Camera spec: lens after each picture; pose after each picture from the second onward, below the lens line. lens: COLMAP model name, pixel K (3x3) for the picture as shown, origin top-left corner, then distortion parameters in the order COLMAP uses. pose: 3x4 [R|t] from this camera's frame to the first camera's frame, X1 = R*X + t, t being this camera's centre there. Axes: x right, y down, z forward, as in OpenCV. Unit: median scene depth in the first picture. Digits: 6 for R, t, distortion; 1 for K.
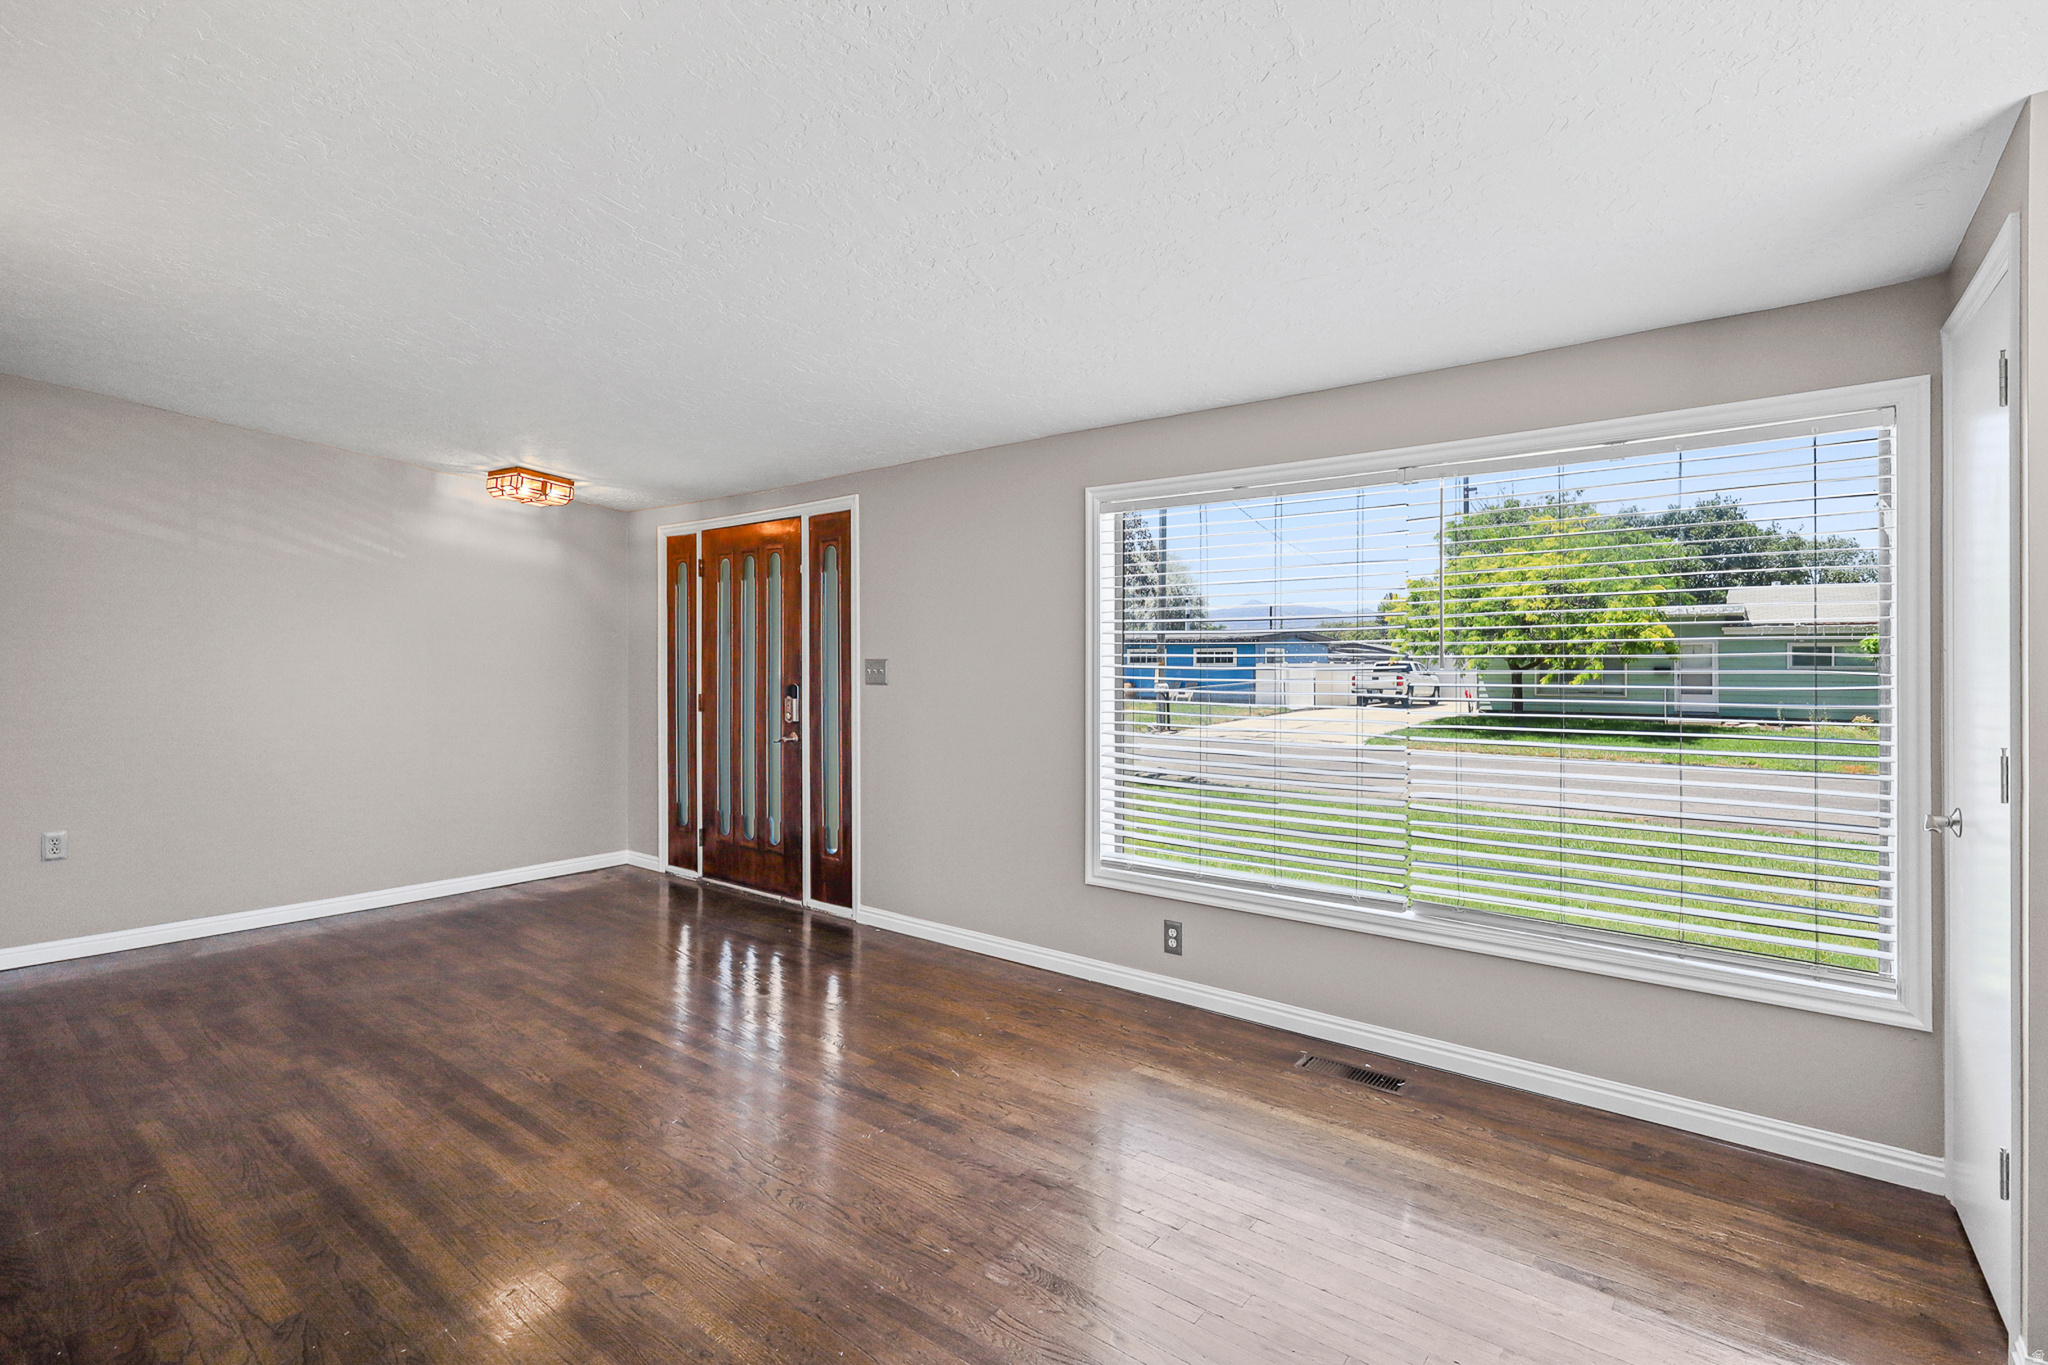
lens RADIAL K [[928.5, 0, 1015.7], [0, 928.5, 651.1], [0, 0, 1]] dist [0.015595, 0.000147]
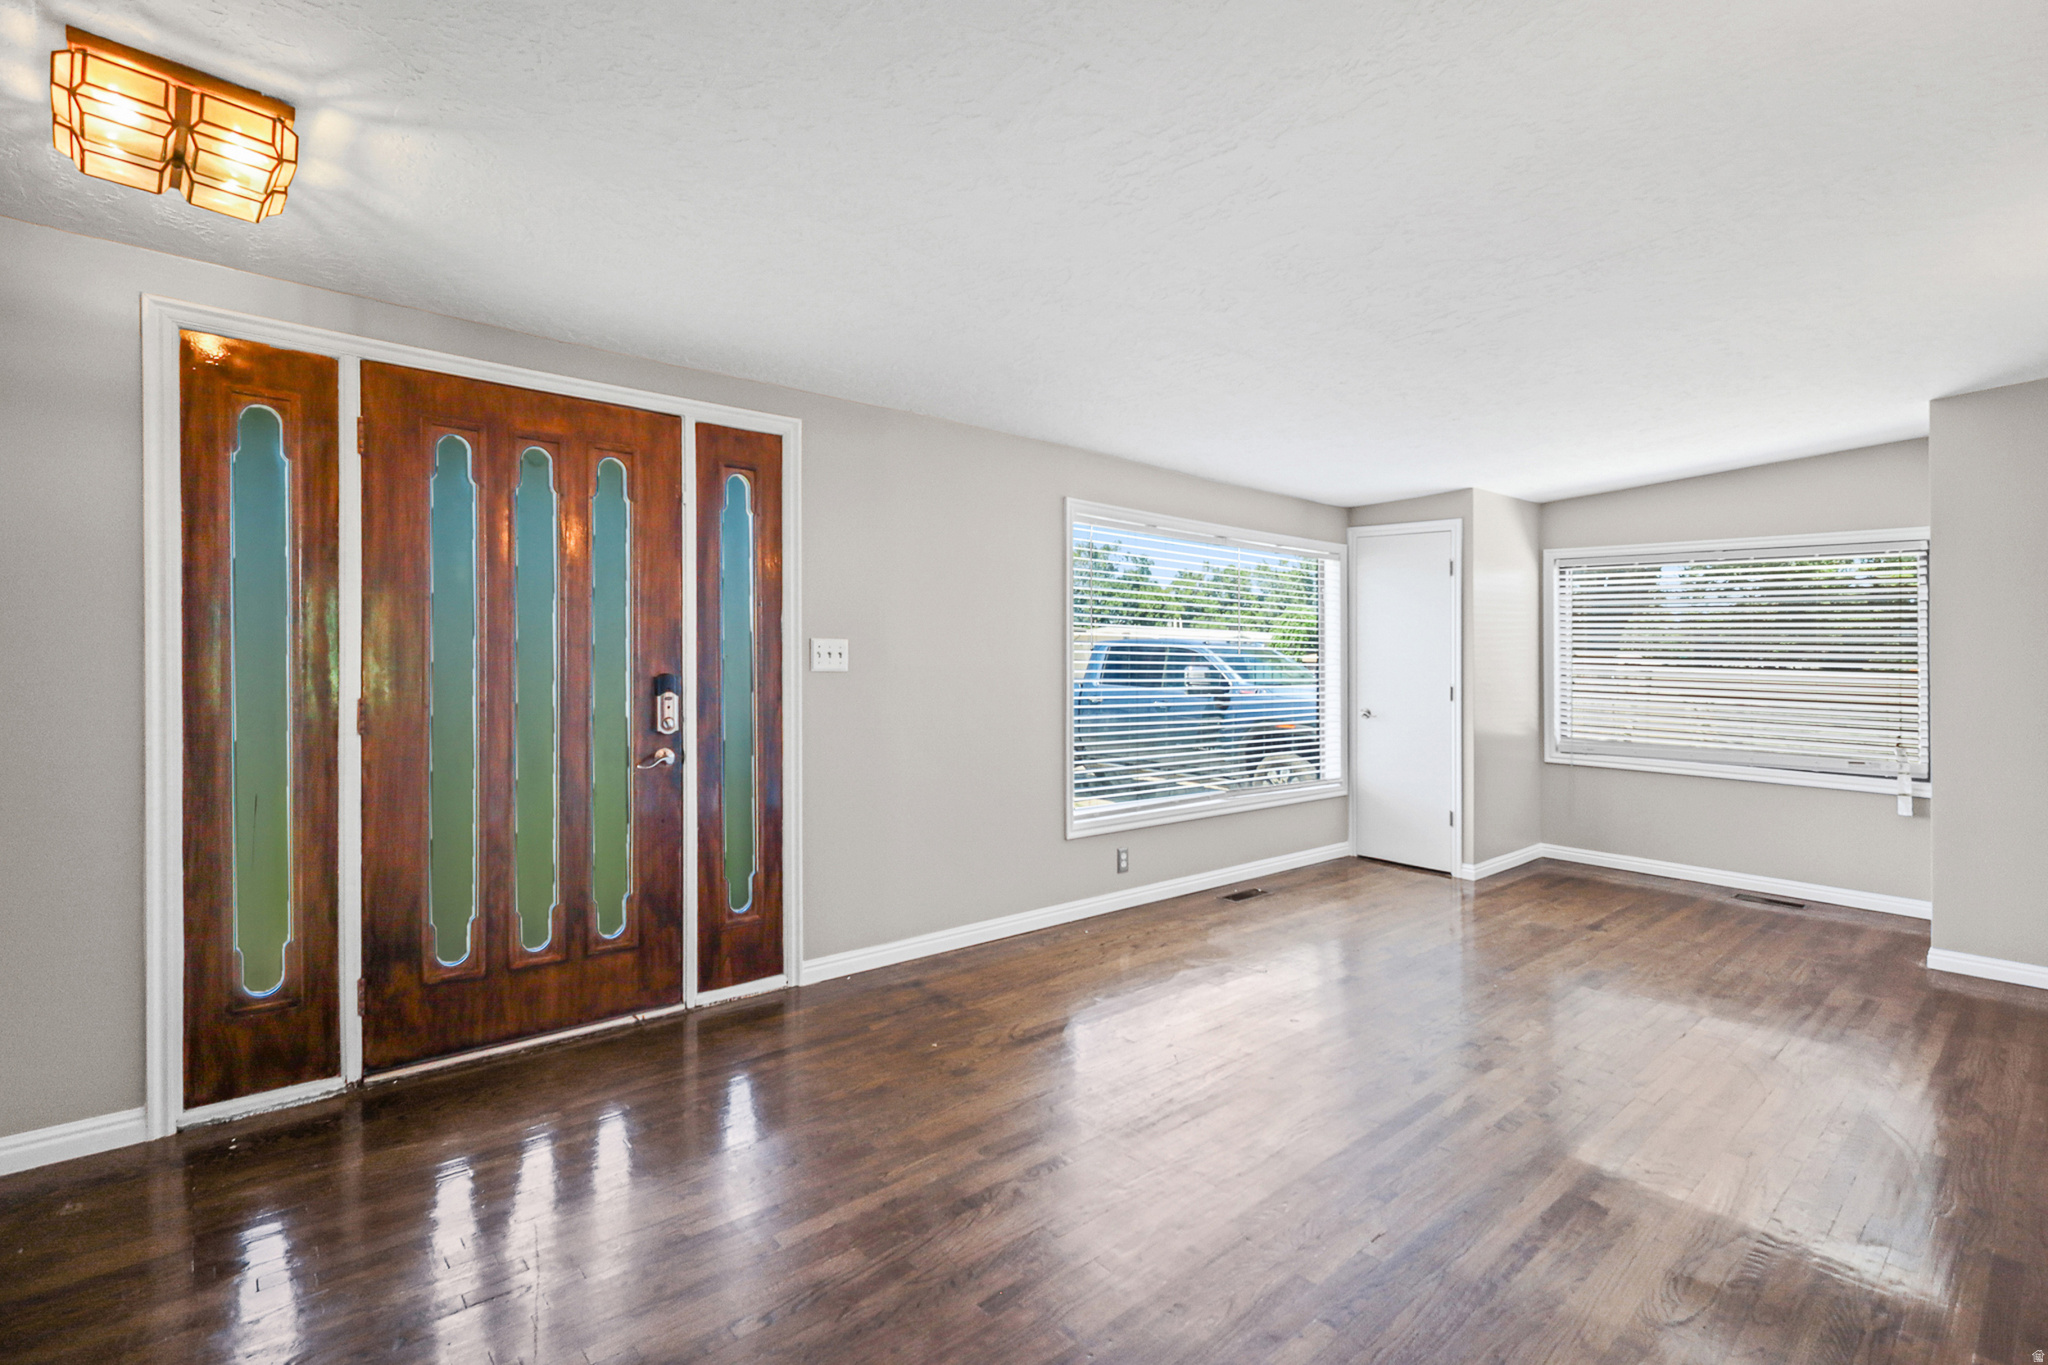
lens RADIAL K [[928.5, 0, 1015.7], [0, 928.5, 651.1], [0, 0, 1]] dist [0.015595, 0.000147]
pose [[0.214122, 0.002911, 0.976803, -0.798729], [-0.029523, 0.999558, 0.003493, 0.009992], [-0.976361, -0.029586, 0.214113, 0.614704]]
